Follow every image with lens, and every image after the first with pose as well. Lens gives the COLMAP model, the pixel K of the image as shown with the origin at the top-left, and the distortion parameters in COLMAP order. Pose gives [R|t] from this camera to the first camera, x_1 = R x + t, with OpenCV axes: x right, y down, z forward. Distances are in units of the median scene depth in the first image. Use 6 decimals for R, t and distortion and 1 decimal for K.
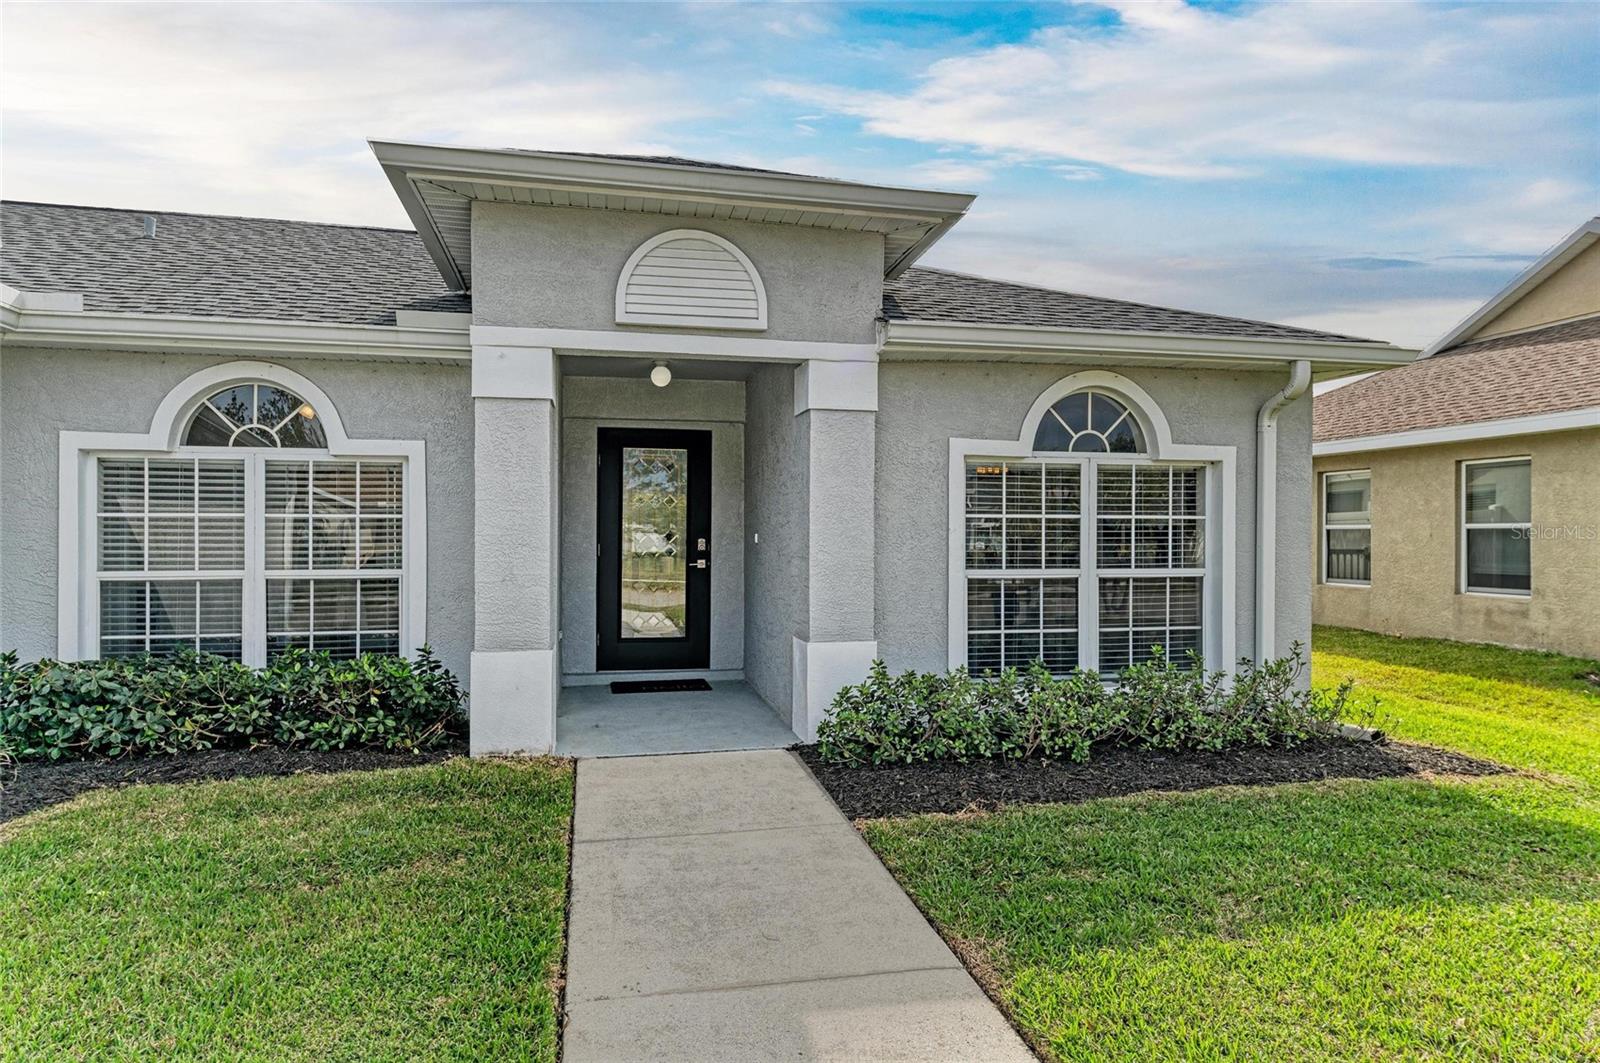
lens RADIAL K [[974.1, 0, 806.5], [0, 974.1, 533.5], [0, 0, 1]] dist [0.009555, 0.001228]
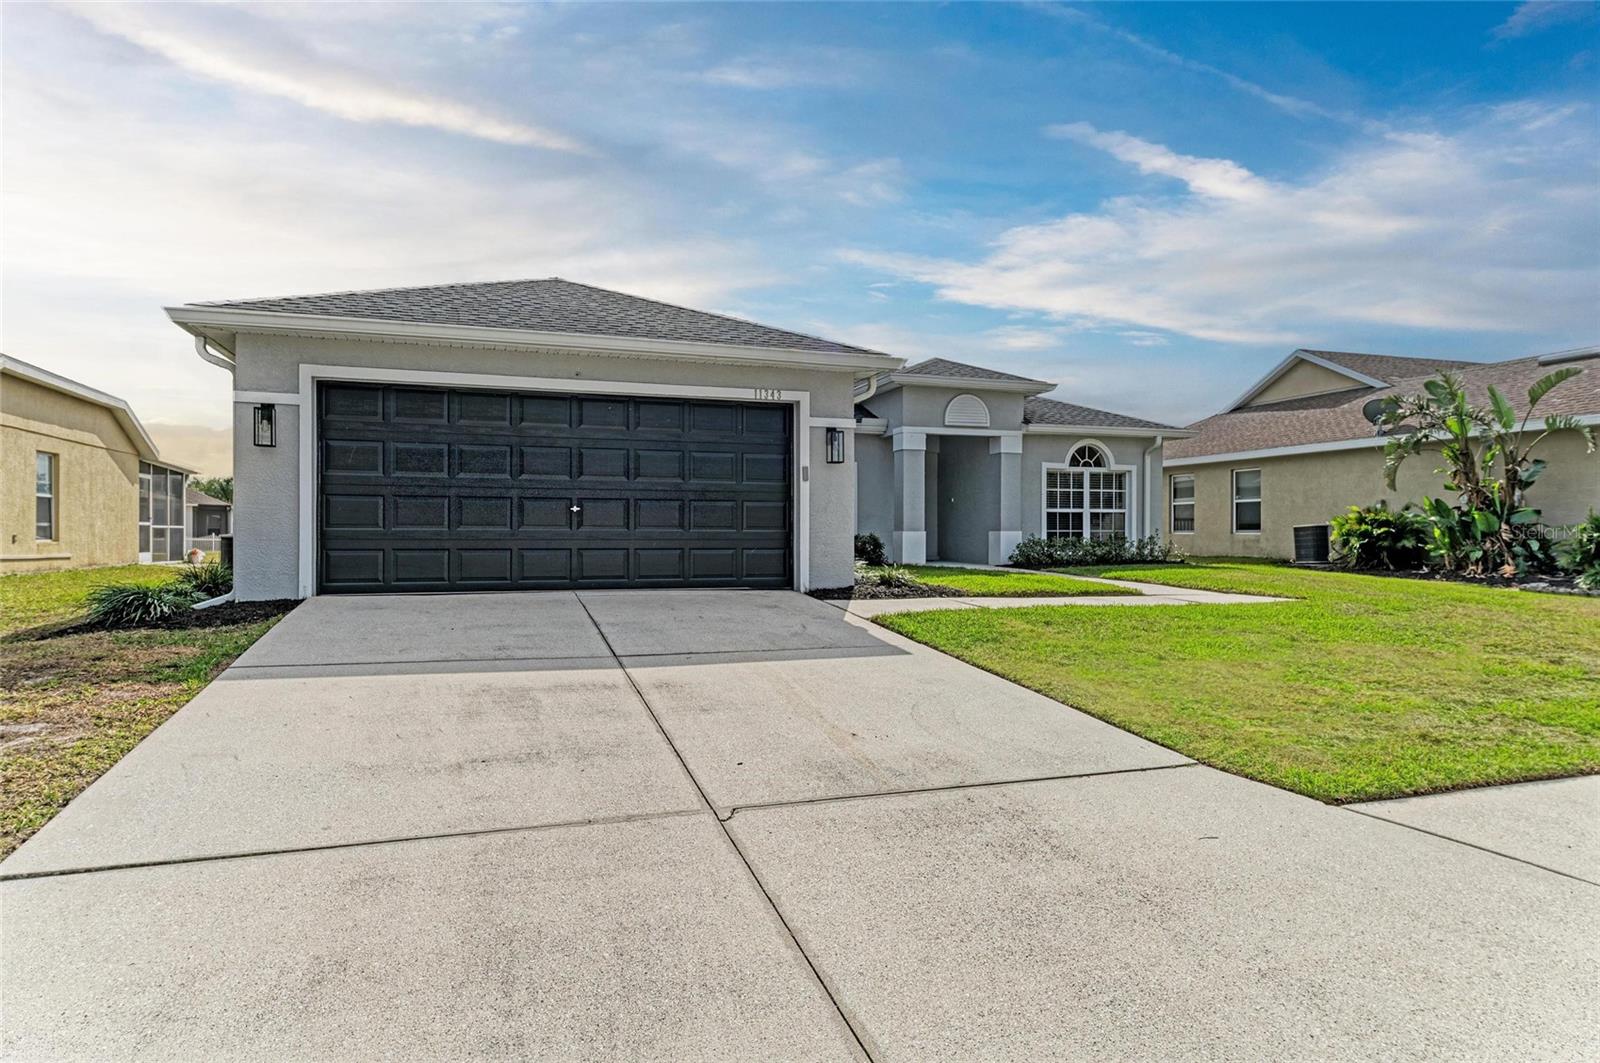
lens RADIAL K [[946.9, 0, 800.0], [0, 946.9, 531.5], [0, 0, 1]] dist [0.003420, 0.000610]
pose [[0.994824, -0.002472, 0.101581, -0.808646], [0.002776, 0.999992, -0.002852, 0.107086], [-0.101573, 0.003120, 0.994823, -1.628384]]
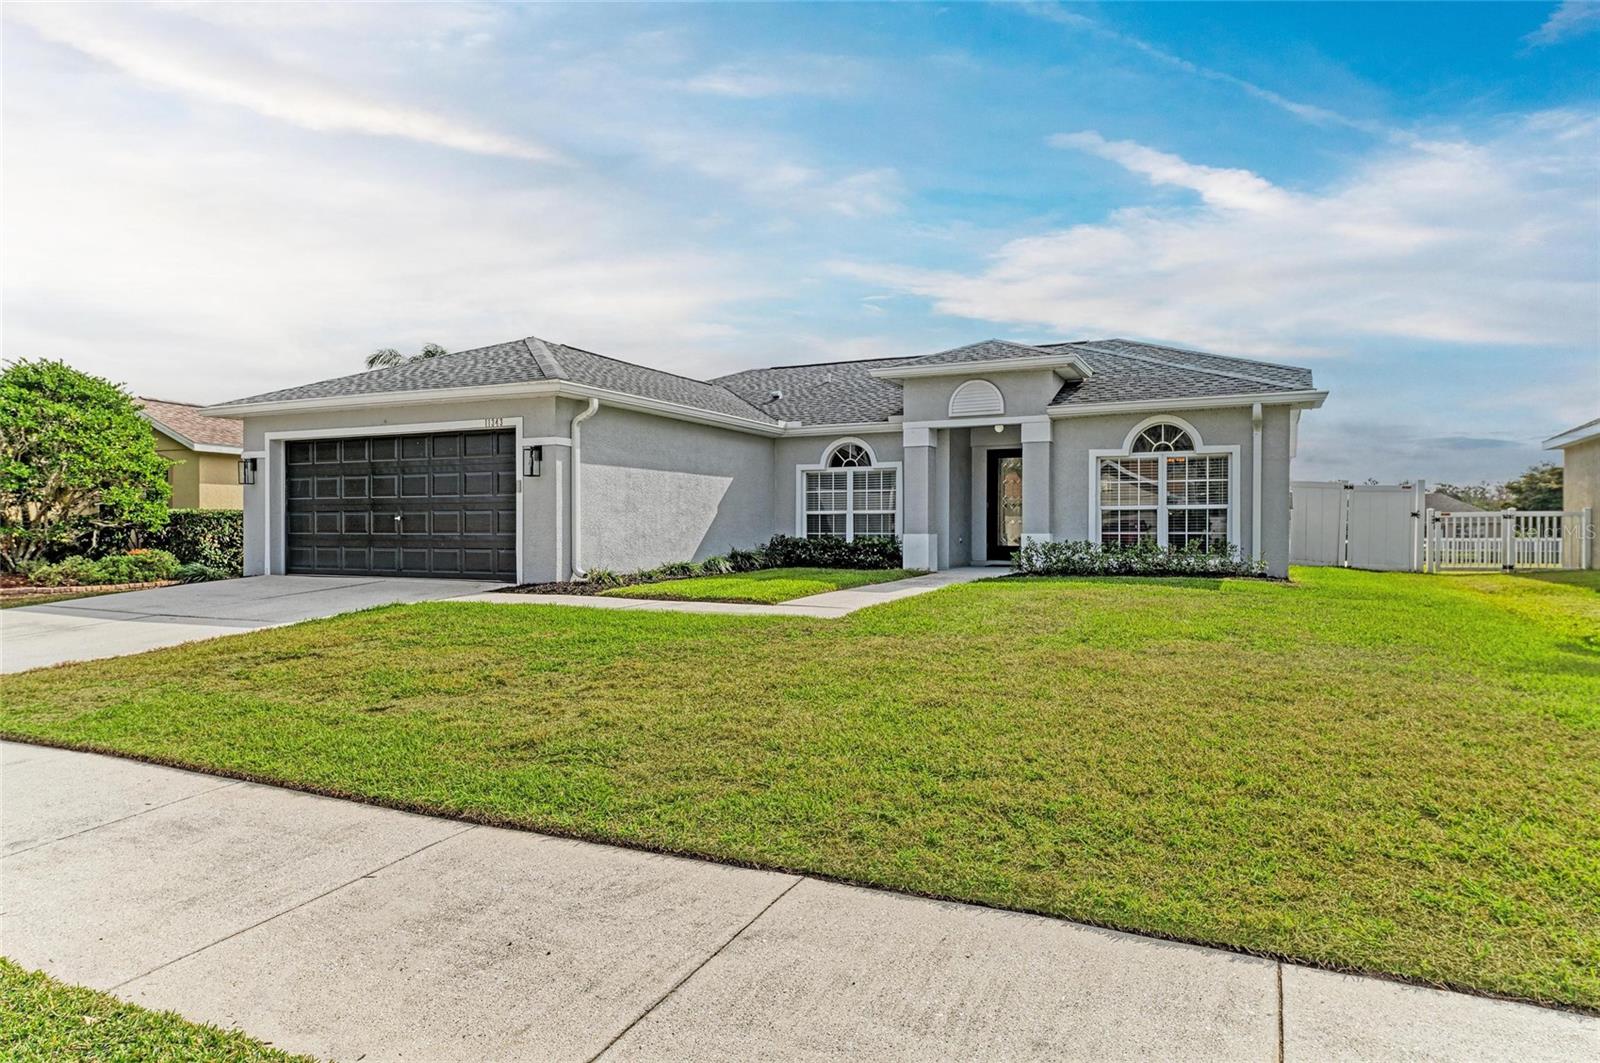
lens RADIAL K [[974.1, 0, 806.5], [0, 974.1, 533.5], [0, 0, 1]] dist [0.009555, 0.001228]
pose [[0.783457, -0.001931, -0.621443, 1.023728], [0.000960, 0.999998, -0.001897, 0.103206], [0.621446, 0.000889, 0.783457, -1.209960]]
